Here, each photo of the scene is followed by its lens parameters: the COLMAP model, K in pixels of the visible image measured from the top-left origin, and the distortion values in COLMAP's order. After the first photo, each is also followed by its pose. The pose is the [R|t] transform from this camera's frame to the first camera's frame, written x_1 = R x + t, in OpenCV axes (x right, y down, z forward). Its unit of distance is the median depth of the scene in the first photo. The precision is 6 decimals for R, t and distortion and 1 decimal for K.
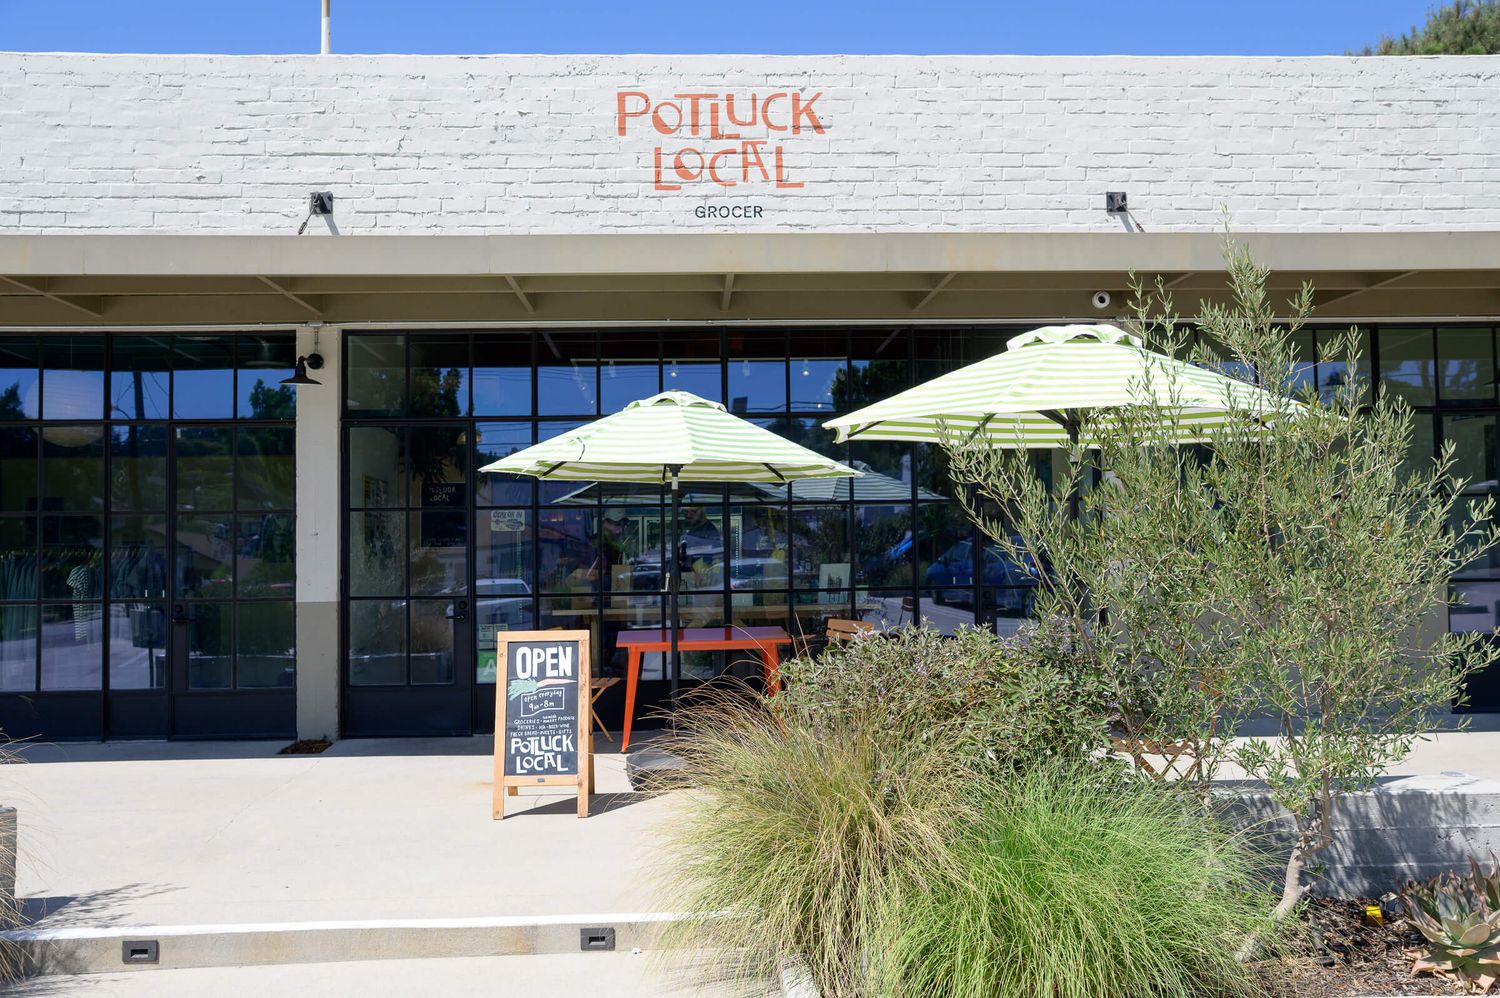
lens RADIAL K [[1266.3, 0, 750.0], [0, 1266.3, 499.0], [0, 0, 1]] dist [-0.024412, 0.067196]
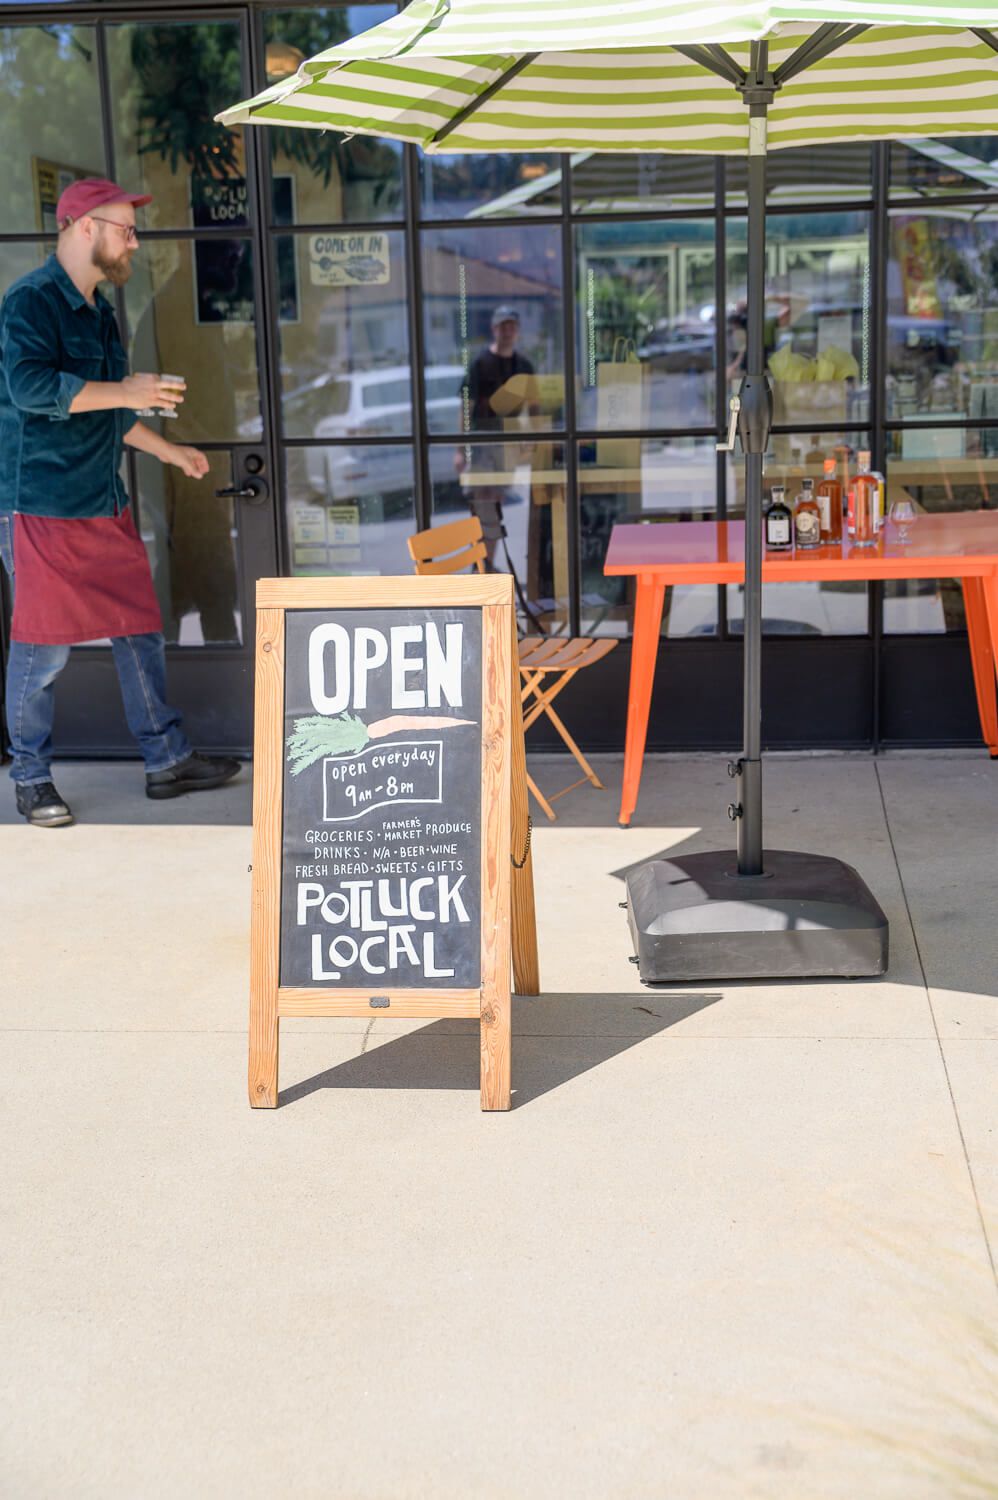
lens RADIAL K [[2350.8, 0, 466.5], [0, 2350.8, 790.0], [0, 0, 1]] dist [-0.006768, 0.863165]
pose [[0.985204, 0.020265, -0.170184, -0.028534], [0.020729, 0.971606, 0.235697, 0.008069], [0.170128, -0.235737, 0.956809, 0.374267]]
